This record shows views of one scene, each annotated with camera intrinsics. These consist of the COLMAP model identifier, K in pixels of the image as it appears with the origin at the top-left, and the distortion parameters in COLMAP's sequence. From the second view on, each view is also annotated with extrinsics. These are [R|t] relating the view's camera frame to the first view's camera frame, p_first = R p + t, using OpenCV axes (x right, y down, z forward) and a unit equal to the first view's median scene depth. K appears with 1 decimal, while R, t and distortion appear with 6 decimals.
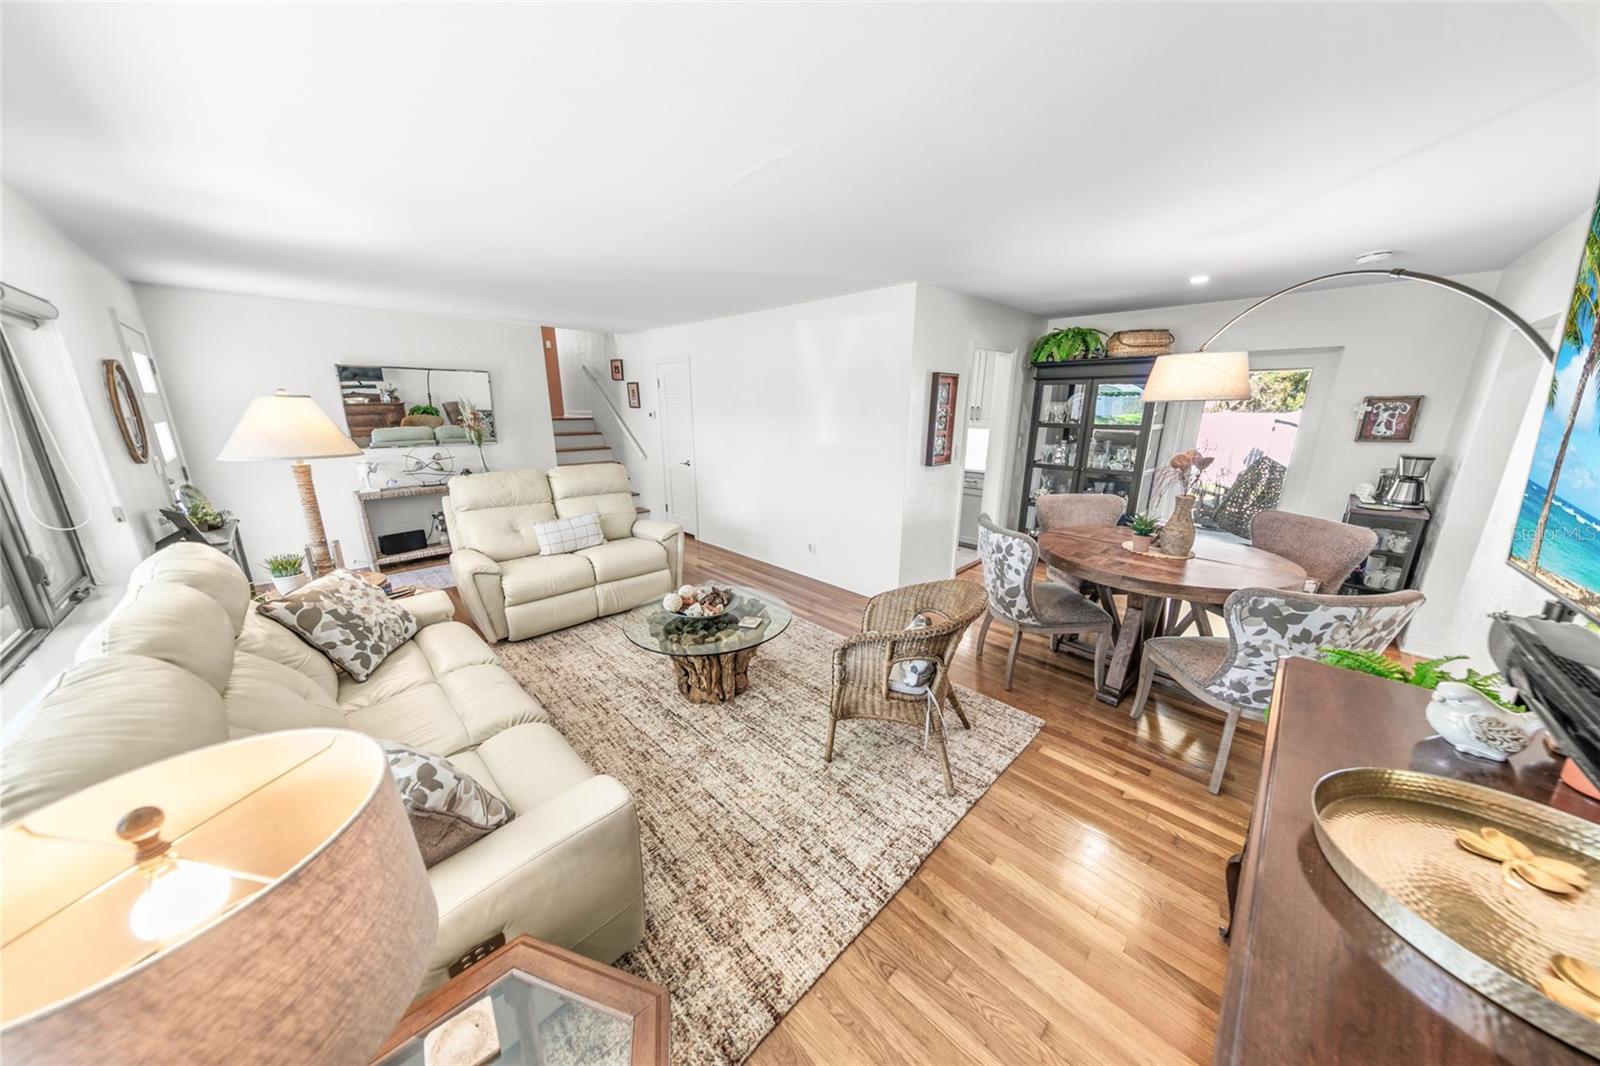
lens RADIAL K [[500.9, 0, 796.3], [0, 500.9, 536.0], [0, 0, 1]] dist [0.005701, -0.000278]
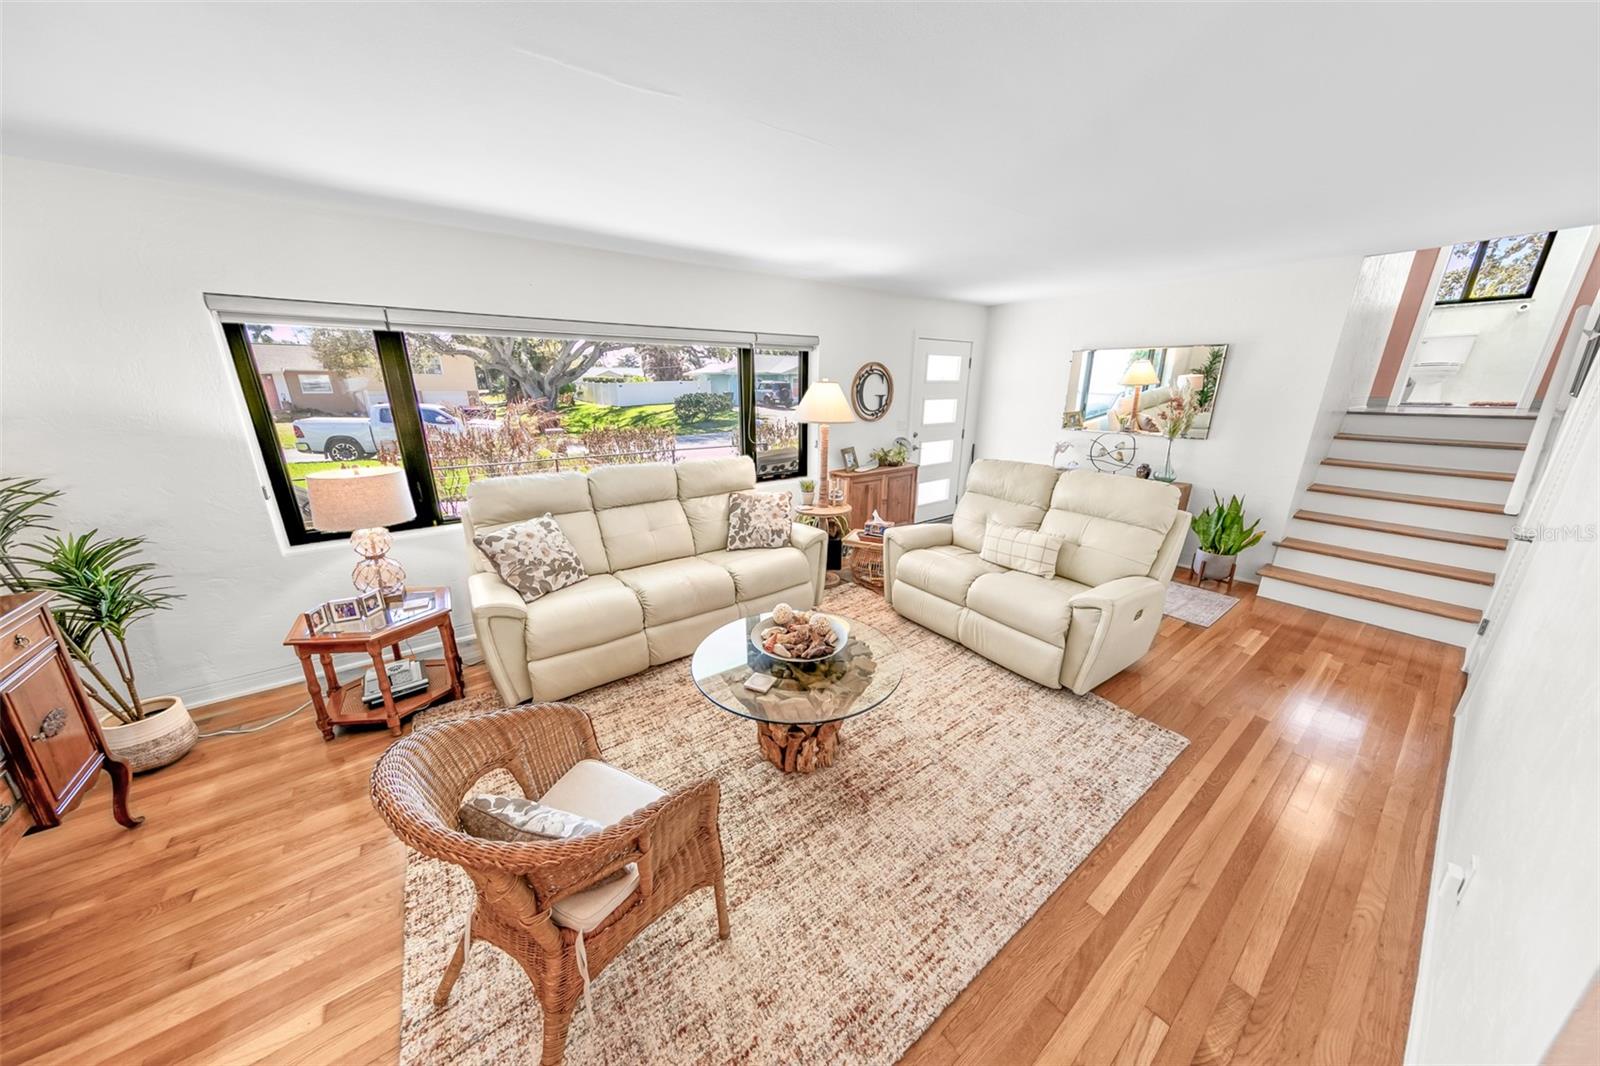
lens RADIAL K [[500.9, 0, 795.5], [0, 500.9, 532.2], [0, 0, 1]] dist [0.005701, -0.000278]
pose [[-0.153275, 0.276618, -0.948678, 0.646711], [-0.251744, 0.917416, 0.308176, -0.326726], [0.955579, 0.286060, -0.070980, 1.233191]]
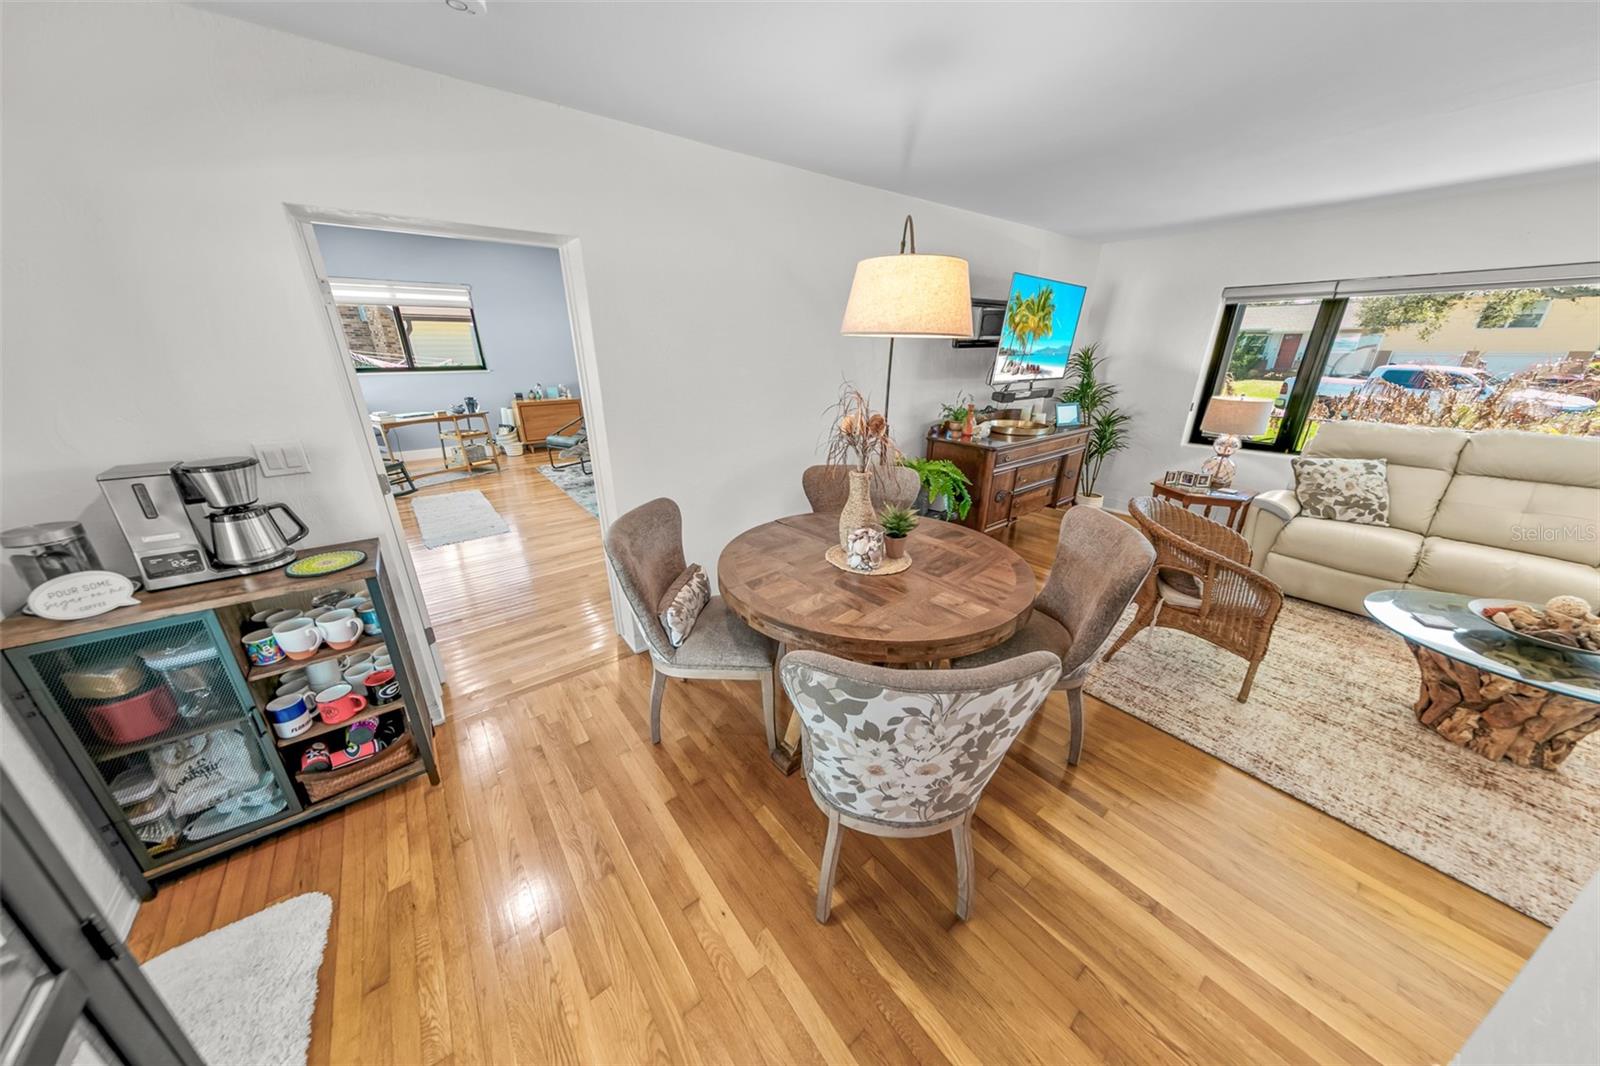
lens RADIAL K [[500.9, 0, 795.4], [0, 500.9, 532.8], [0, 0, 1]] dist [0.005701, -0.000278]
pose [[-0.992024, -0.050180, 0.115628, 0.650569], [0.026120, 0.815586, 0.578047, -0.328863], [-0.123311, 0.576457, -0.807770, 1.241902]]
